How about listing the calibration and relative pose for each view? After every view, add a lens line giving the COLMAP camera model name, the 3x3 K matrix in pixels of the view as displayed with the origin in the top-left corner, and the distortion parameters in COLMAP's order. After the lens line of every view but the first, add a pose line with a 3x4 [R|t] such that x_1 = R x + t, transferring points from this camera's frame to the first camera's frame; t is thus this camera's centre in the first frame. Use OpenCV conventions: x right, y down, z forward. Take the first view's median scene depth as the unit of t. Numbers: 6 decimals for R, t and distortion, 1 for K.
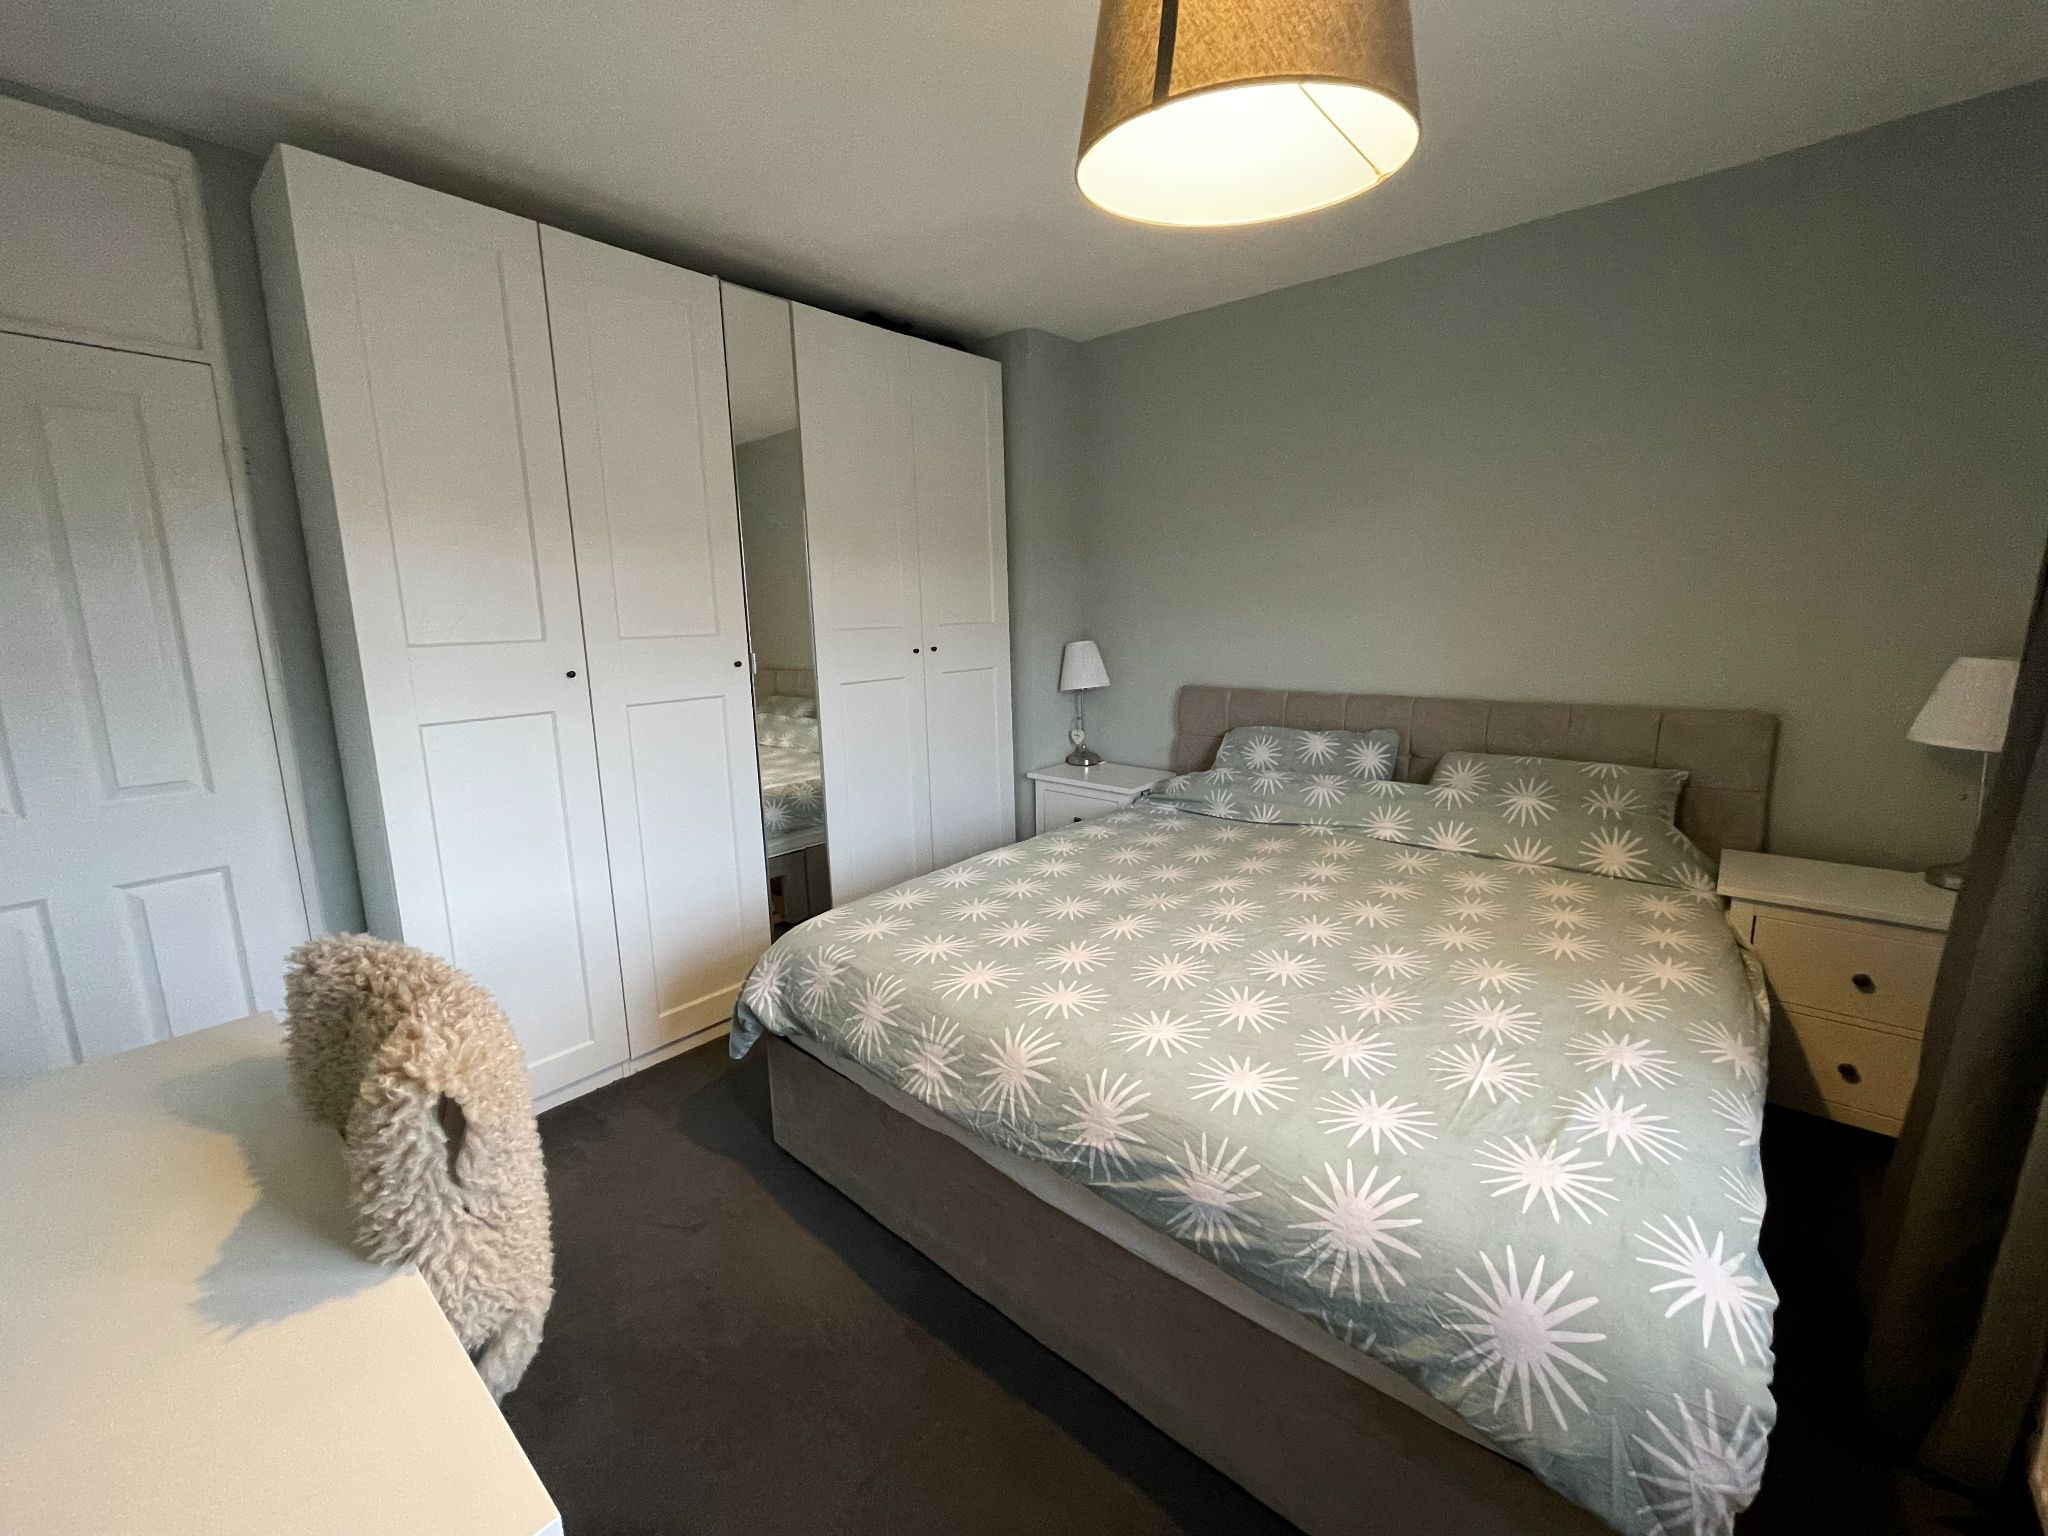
lens RADIAL K [[826.8, 0, 1023.0], [0, 826.8, 747.6], [0, 0, 1]] dist [-0.001465, -0.000147]
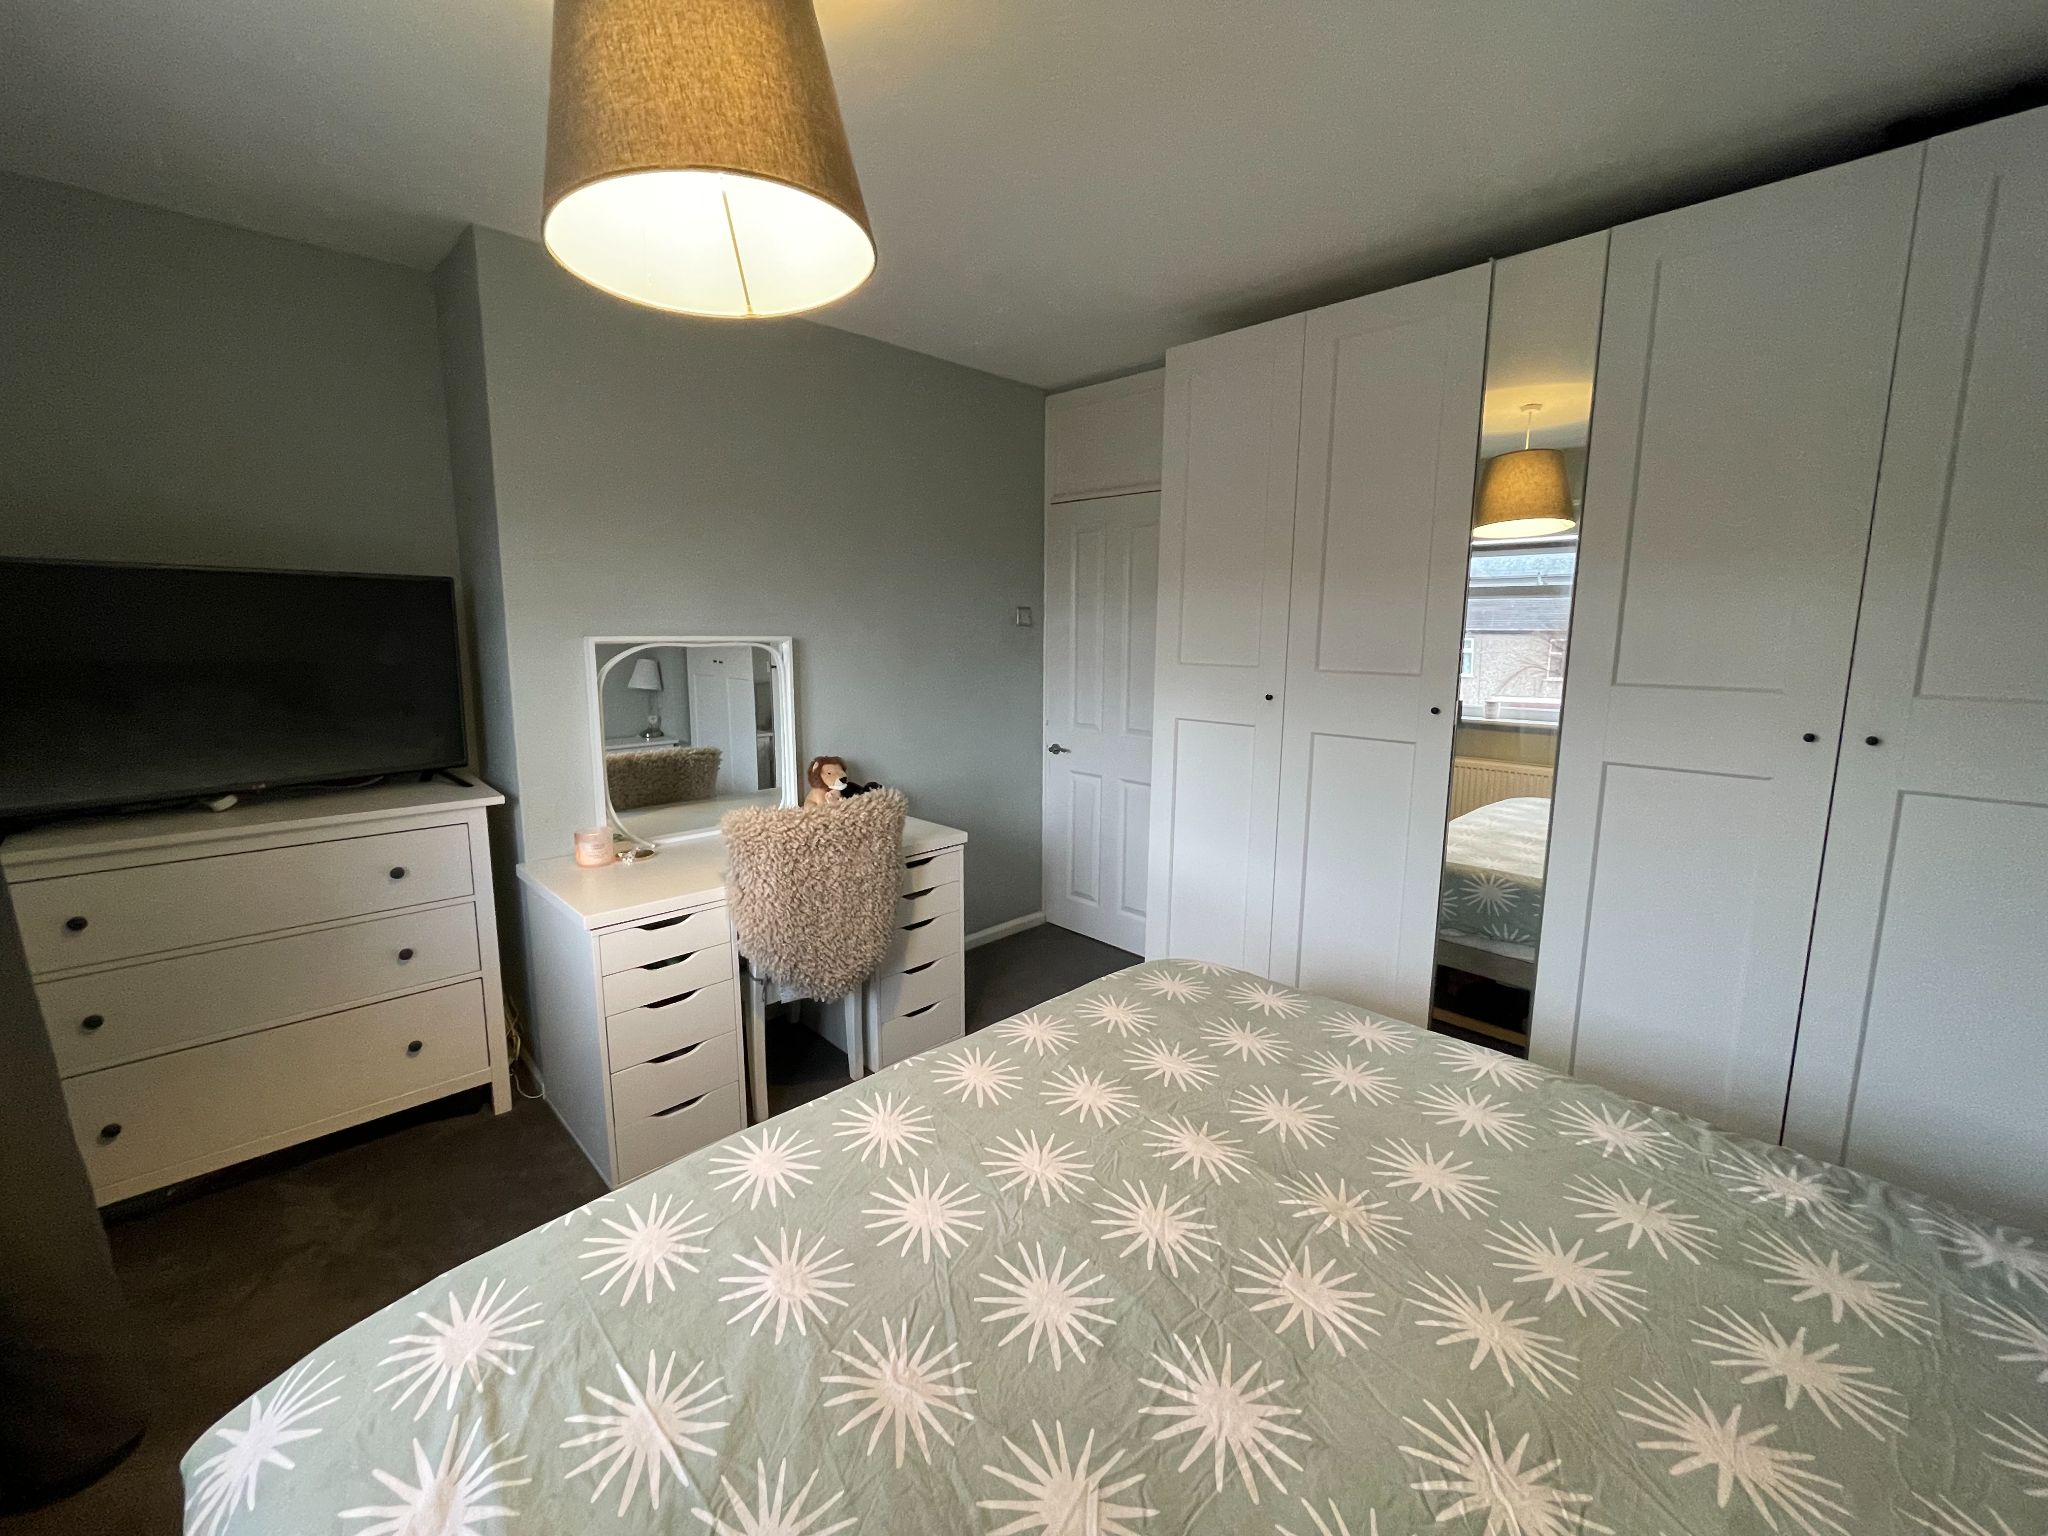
lens RADIAL K [[826.8, 0, 1023.0], [0, 826.8, 747.6], [0, 0, 1]] dist [-0.001465, -0.000147]
pose [[-0.086679, 0.163298, -0.982762, 0.814149], [-0.172554, 0.969104, 0.176248, -0.208726], [0.981179, 0.184856, -0.055823, 0.926678]]
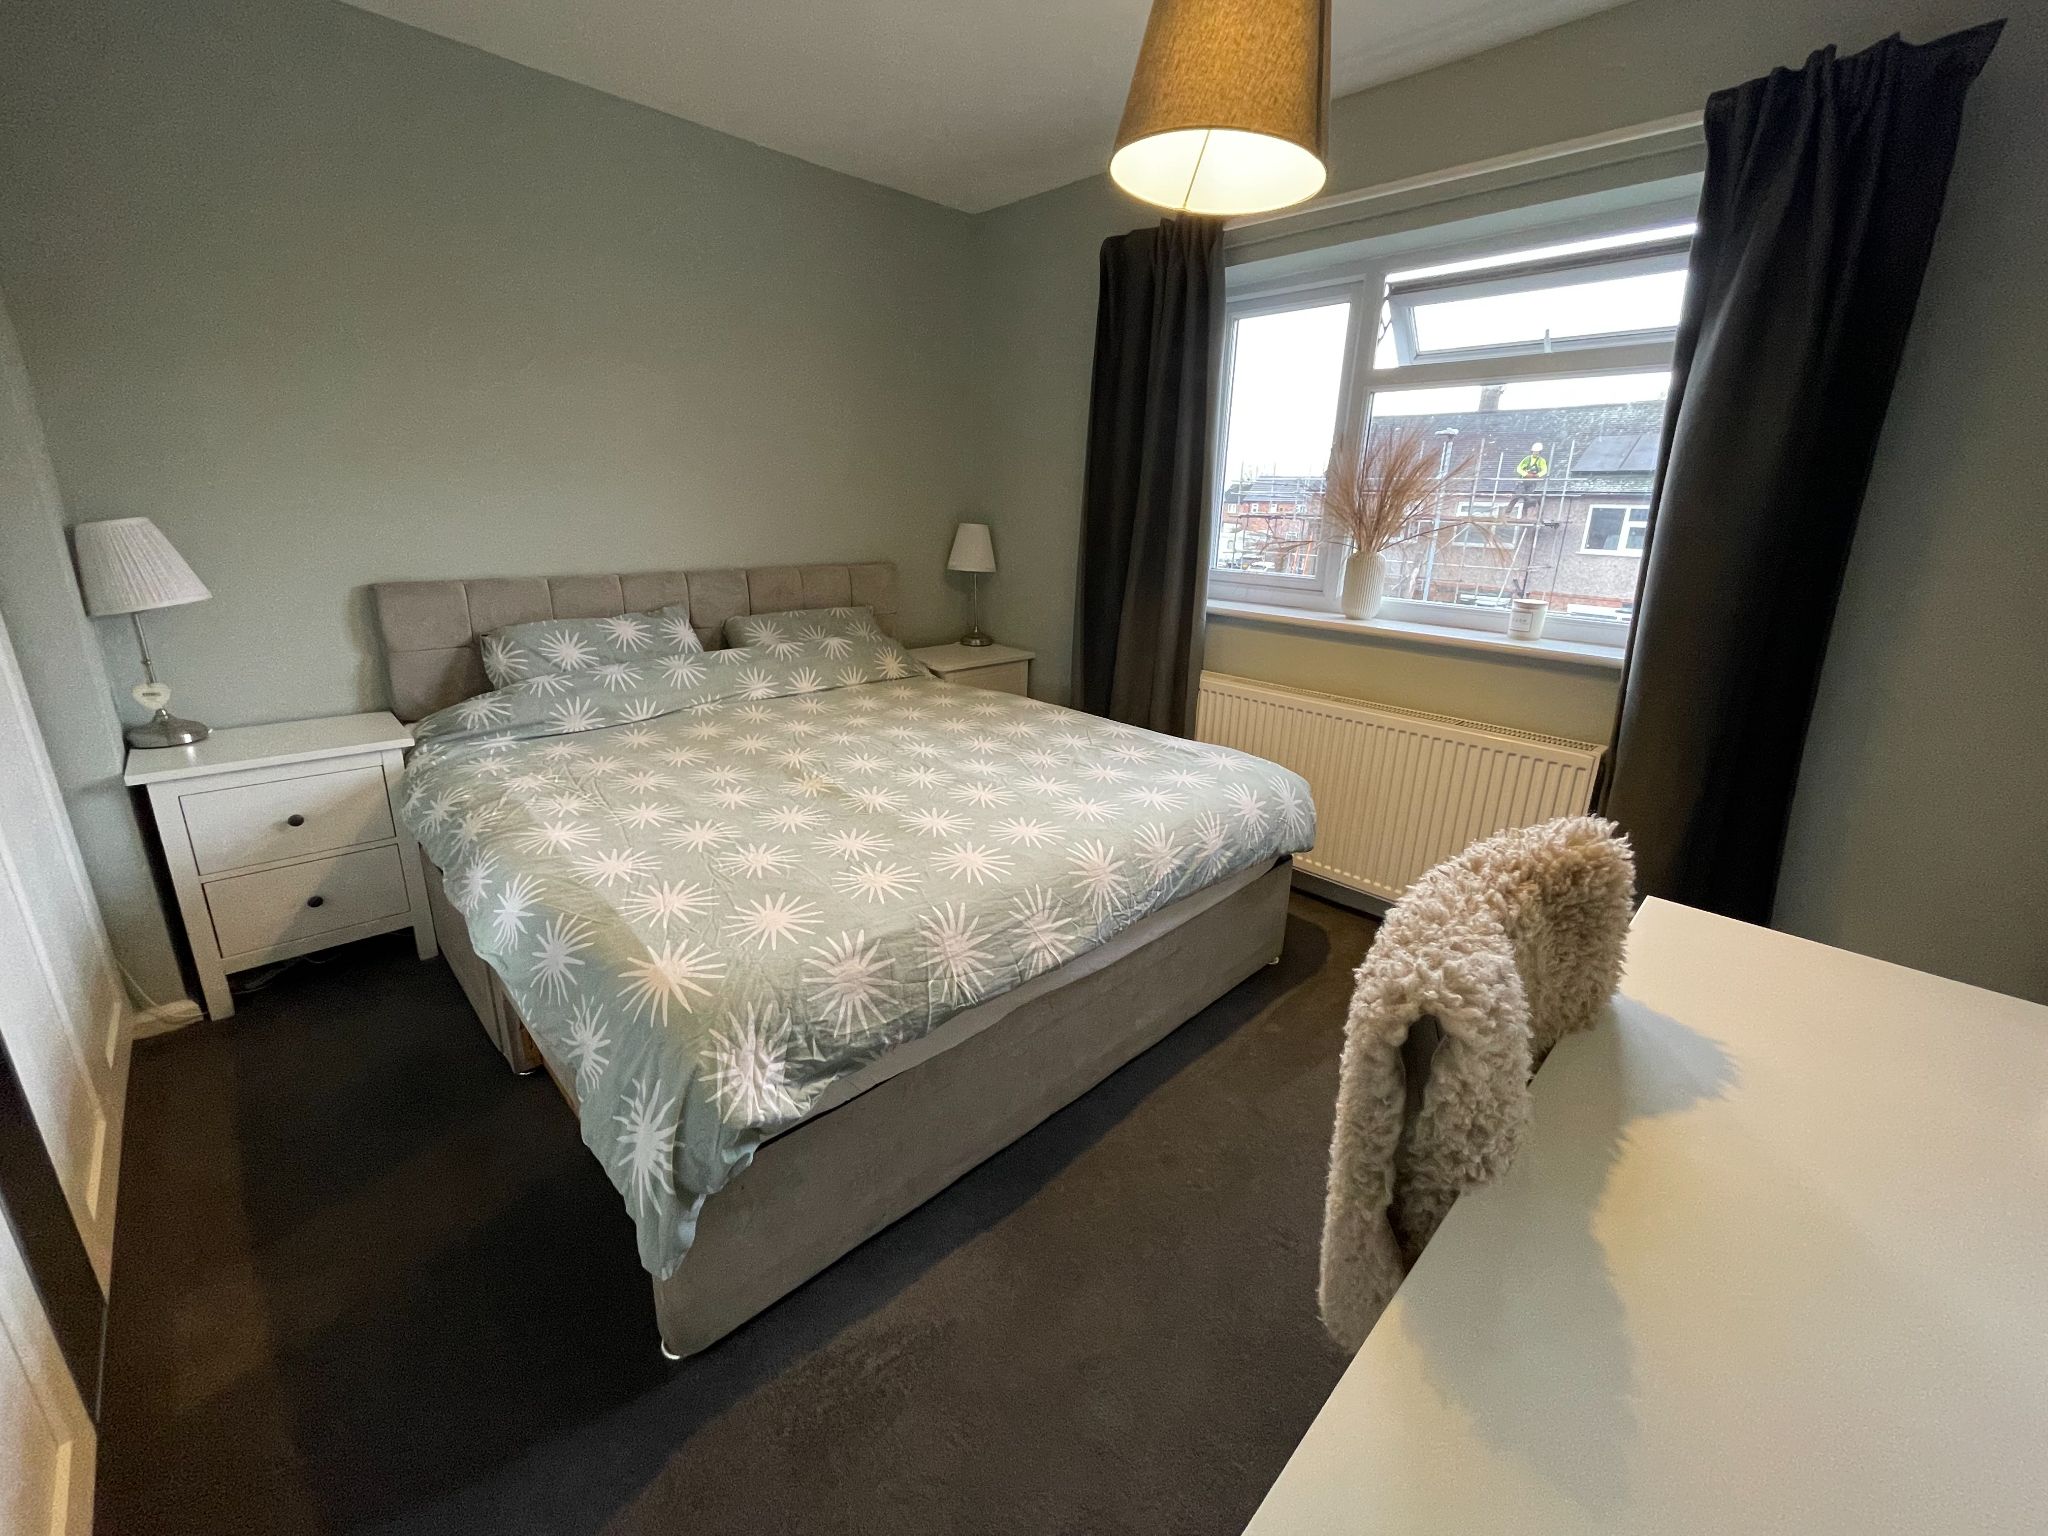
lens RADIAL K [[826.8, 0, 1023.0], [0, 826.8, 747.6], [0, 0, 1]] dist [-0.001465, -0.000147]
pose [[0.080338, -0.259273, 0.962457, -0.891841], [0.142125, 0.958692, 0.246396, -0.071065], [-0.986583, 0.116994, 0.113868, 0.775306]]
